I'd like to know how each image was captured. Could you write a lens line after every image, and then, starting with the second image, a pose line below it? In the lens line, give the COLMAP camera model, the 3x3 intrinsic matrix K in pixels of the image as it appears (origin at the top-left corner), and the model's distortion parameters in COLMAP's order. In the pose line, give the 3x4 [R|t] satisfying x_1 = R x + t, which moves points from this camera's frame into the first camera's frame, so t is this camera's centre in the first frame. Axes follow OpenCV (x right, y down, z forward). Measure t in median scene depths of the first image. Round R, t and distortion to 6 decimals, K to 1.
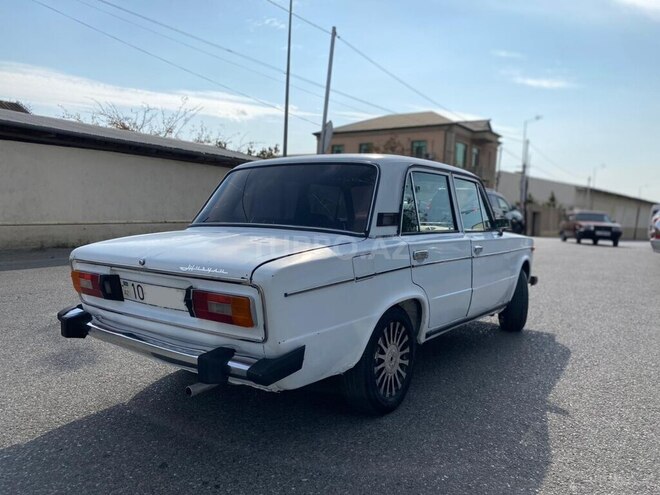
lens RADIAL K [[551.7, 0, 354.9], [0, 551.7, 246.9], [0, 0, 1]] dist [-0.082532, -0.000085]
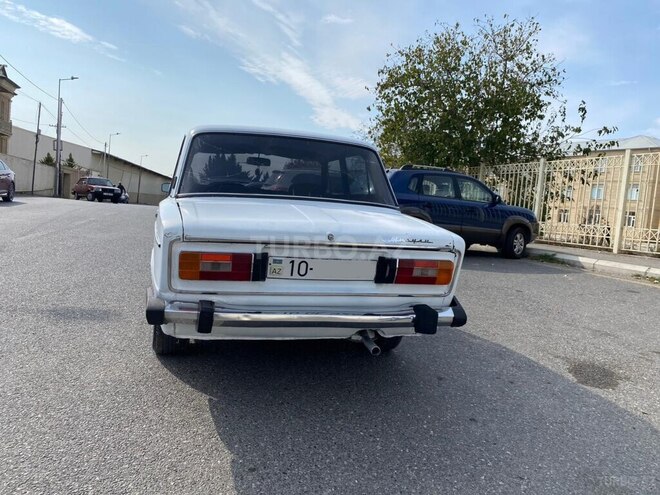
lens RADIAL K [[534.3, 0, 334.8], [0, 534.3, 244.5], [0, 0, 1]] dist [-0.035984, -0.004433]
pose [[0.548887, -0.045977, 0.834631, -1.167444], [-0.013763, 0.997854, 0.064019, -0.022902], [-0.835783, -0.046626, 0.547076, 0.423569]]
